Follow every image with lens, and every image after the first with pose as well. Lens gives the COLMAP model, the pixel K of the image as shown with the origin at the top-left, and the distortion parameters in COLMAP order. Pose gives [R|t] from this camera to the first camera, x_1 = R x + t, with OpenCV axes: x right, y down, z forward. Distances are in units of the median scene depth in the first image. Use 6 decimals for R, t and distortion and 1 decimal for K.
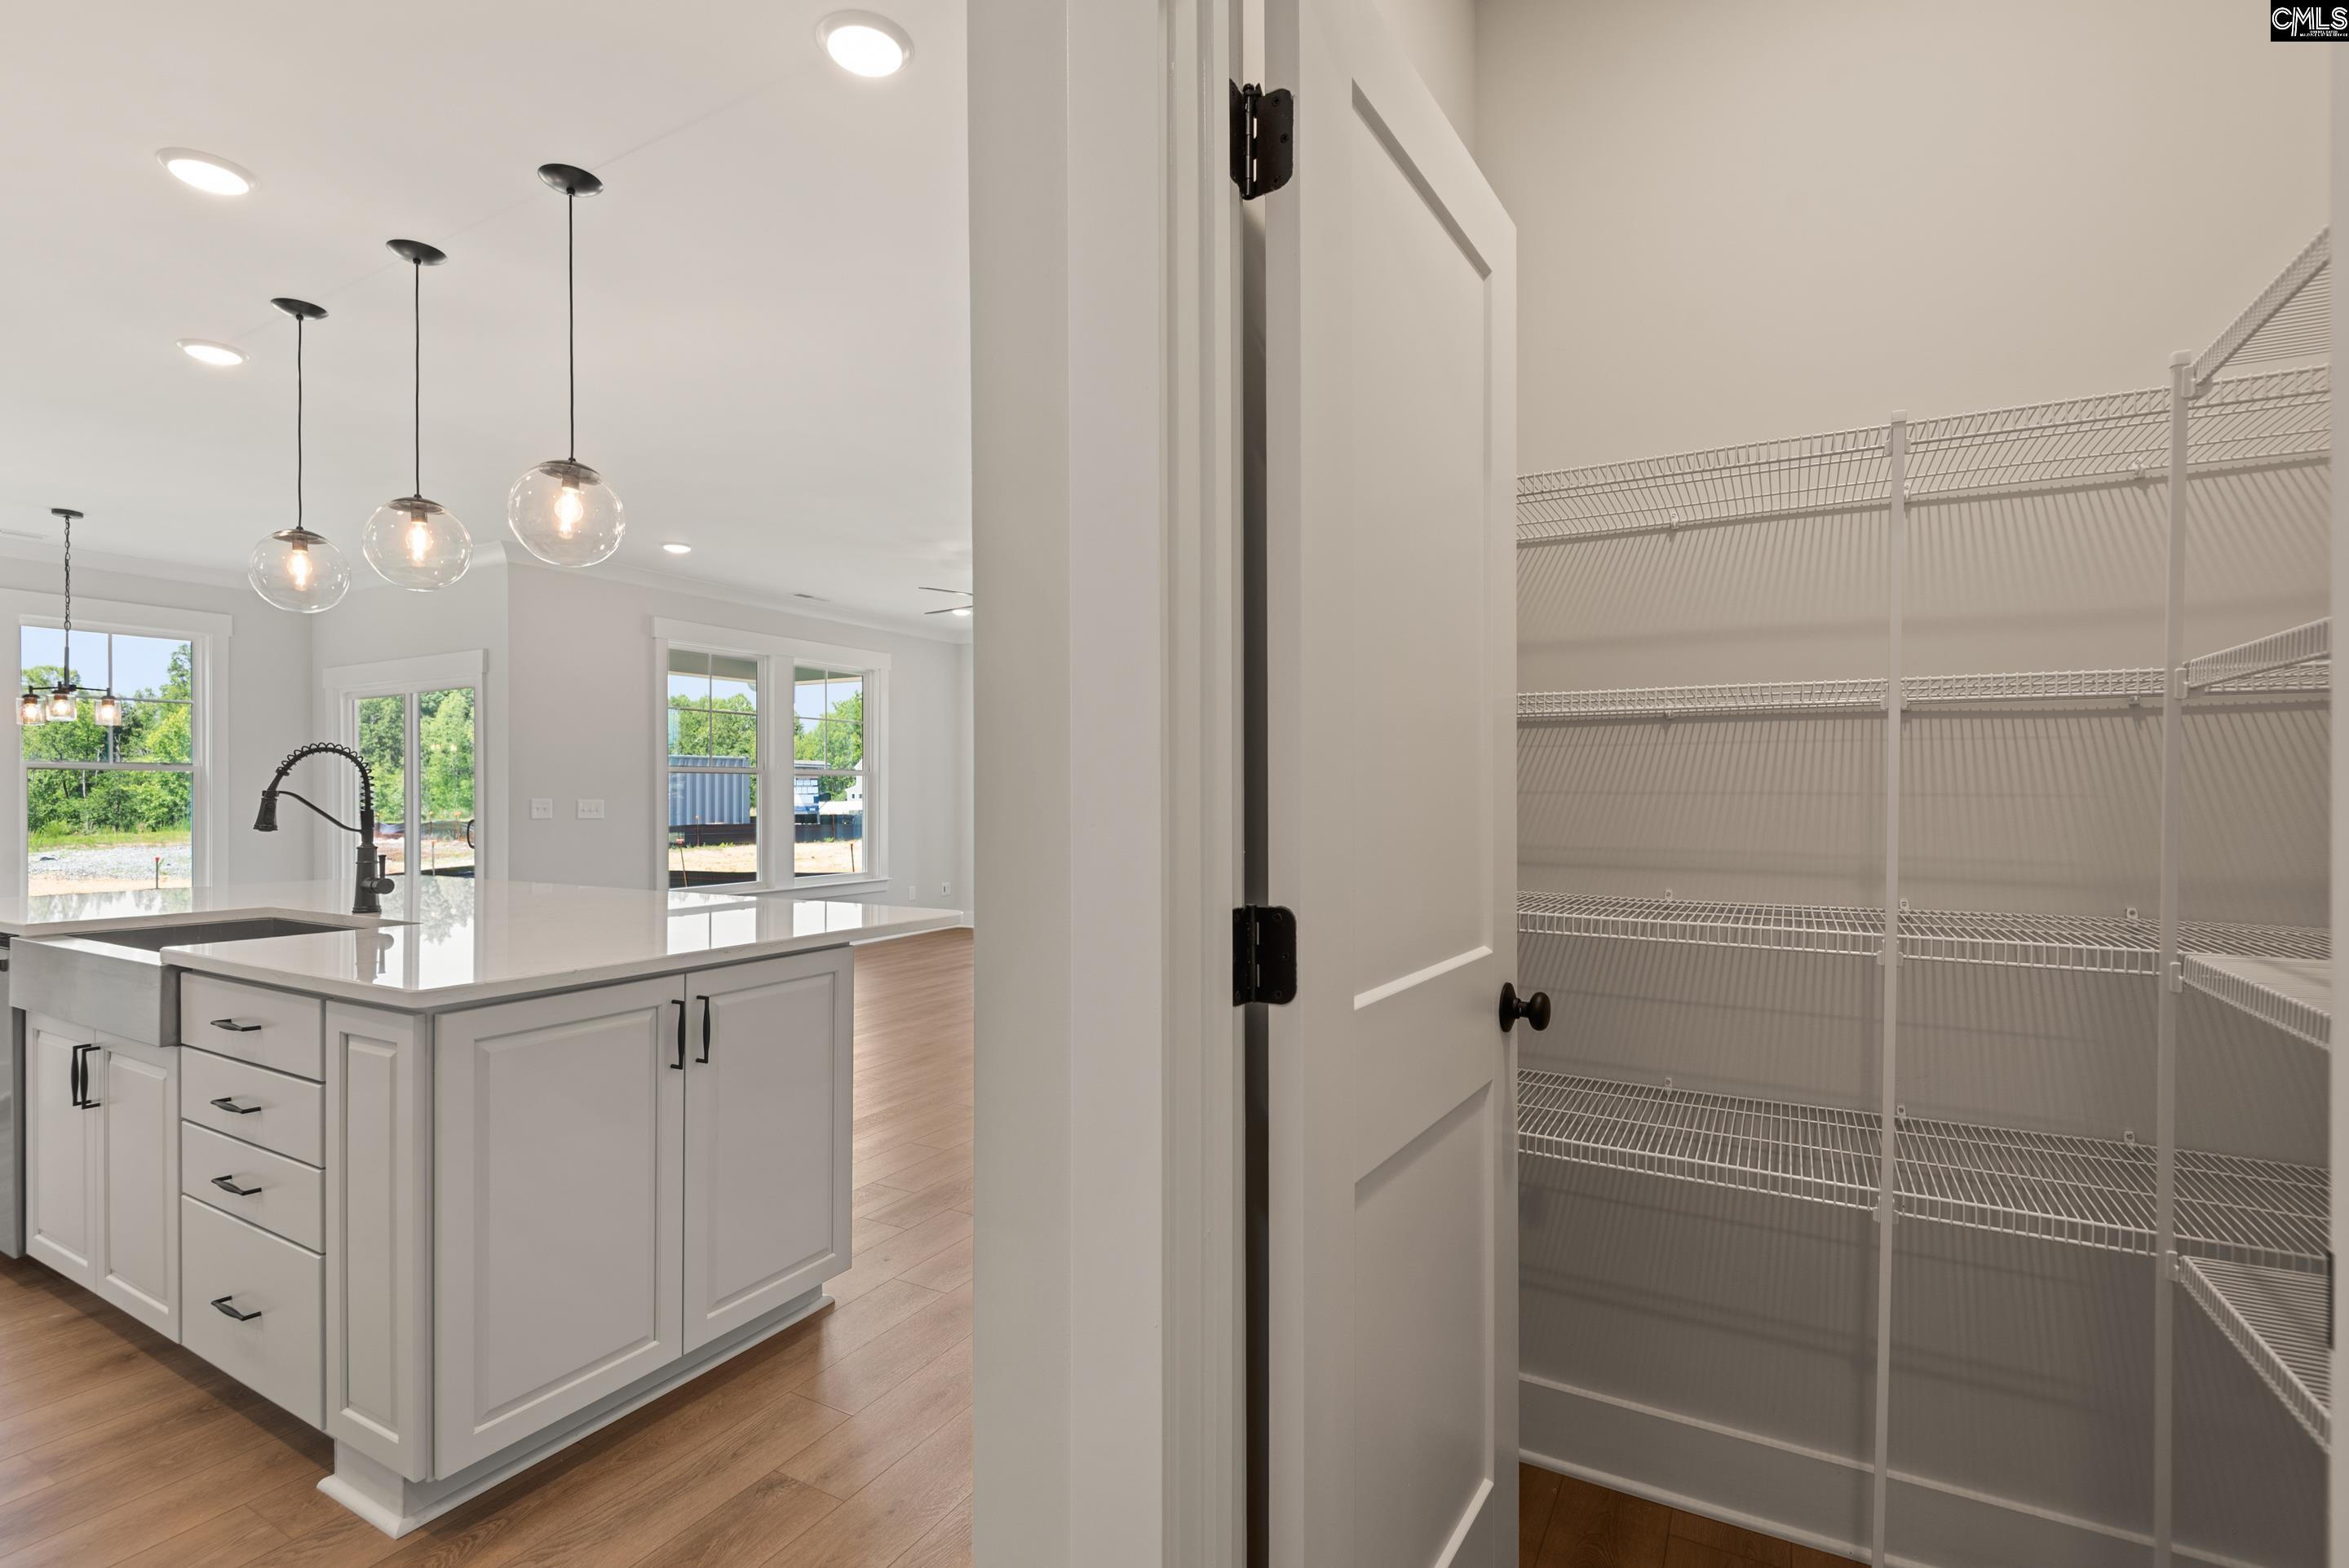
lens RADIAL K [[1048.2, 0, 1174.5], [0, 1048.2, 784.0], [0, 0, 1]] dist [0.012095, -0.009155]
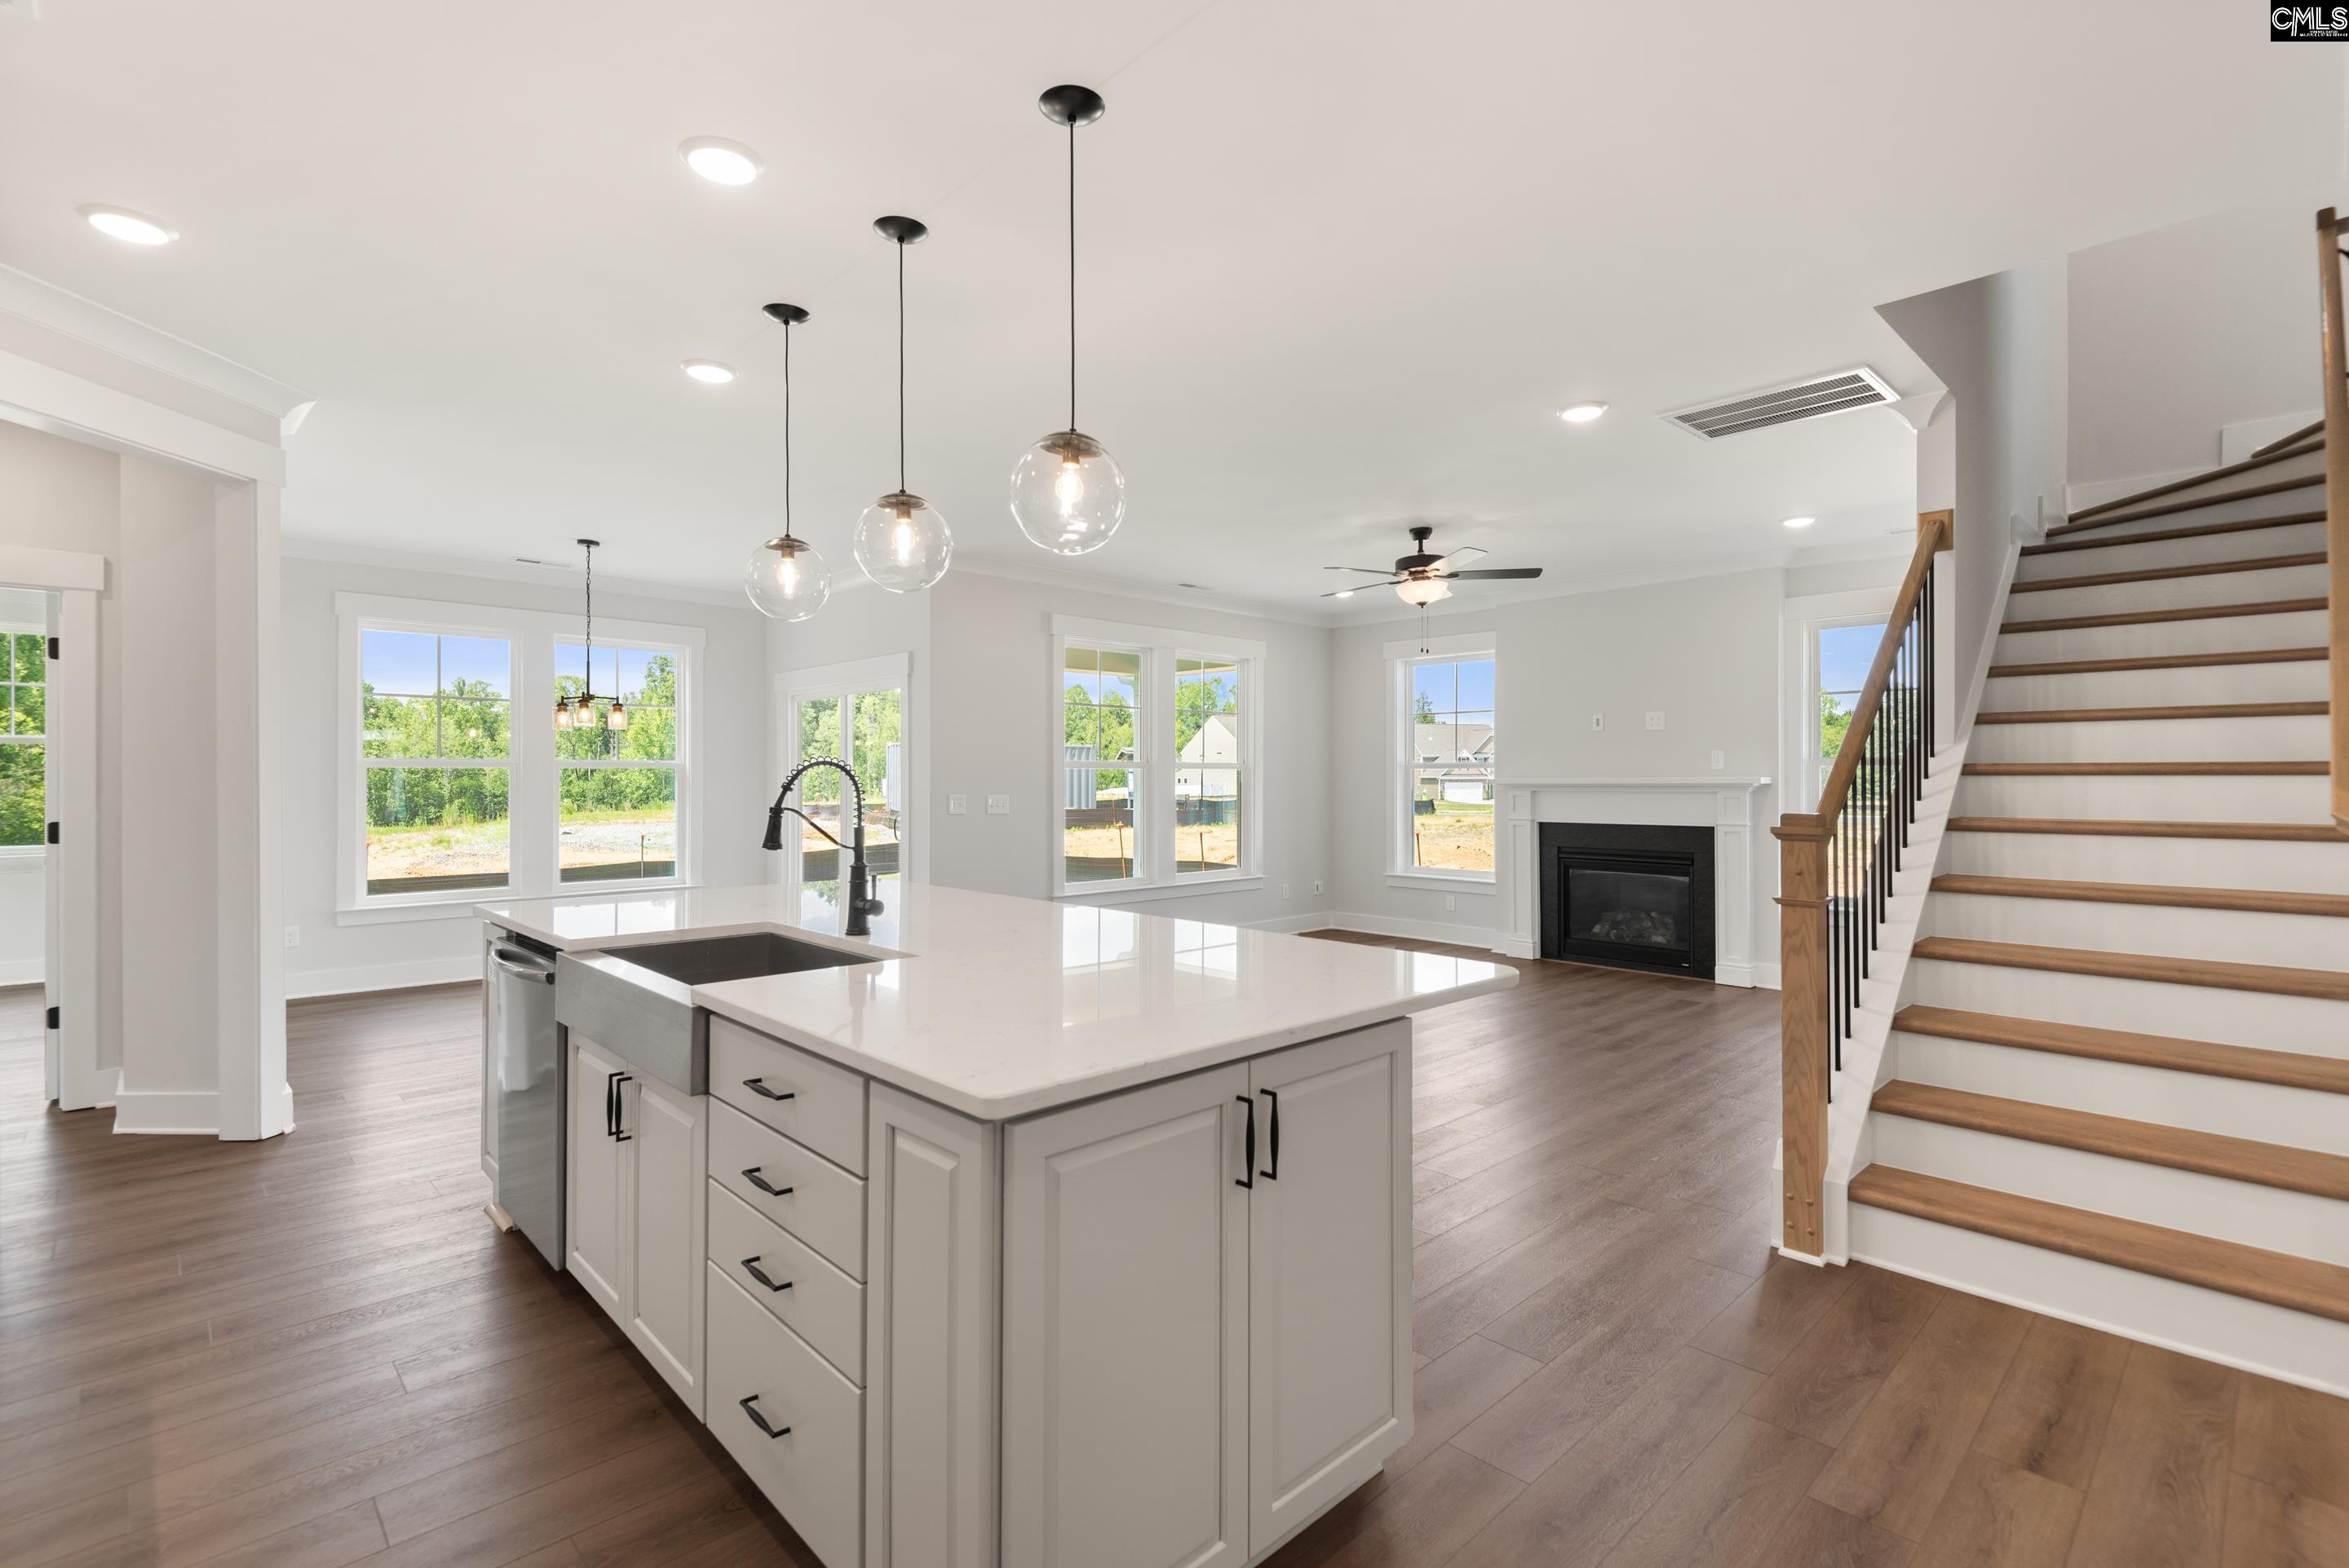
lens RADIAL K [[1055.6, 0, 1179.9], [0, 1055.6, 766.6], [0, 0, 1]] dist [0.060946, -0.061851]
pose [[0.955596, -0.000149, -0.294680, -0.225411], [-0.001226, 0.999989, -0.004482, -0.026649], [0.294677, 0.004644, 0.955586, 0.185931]]
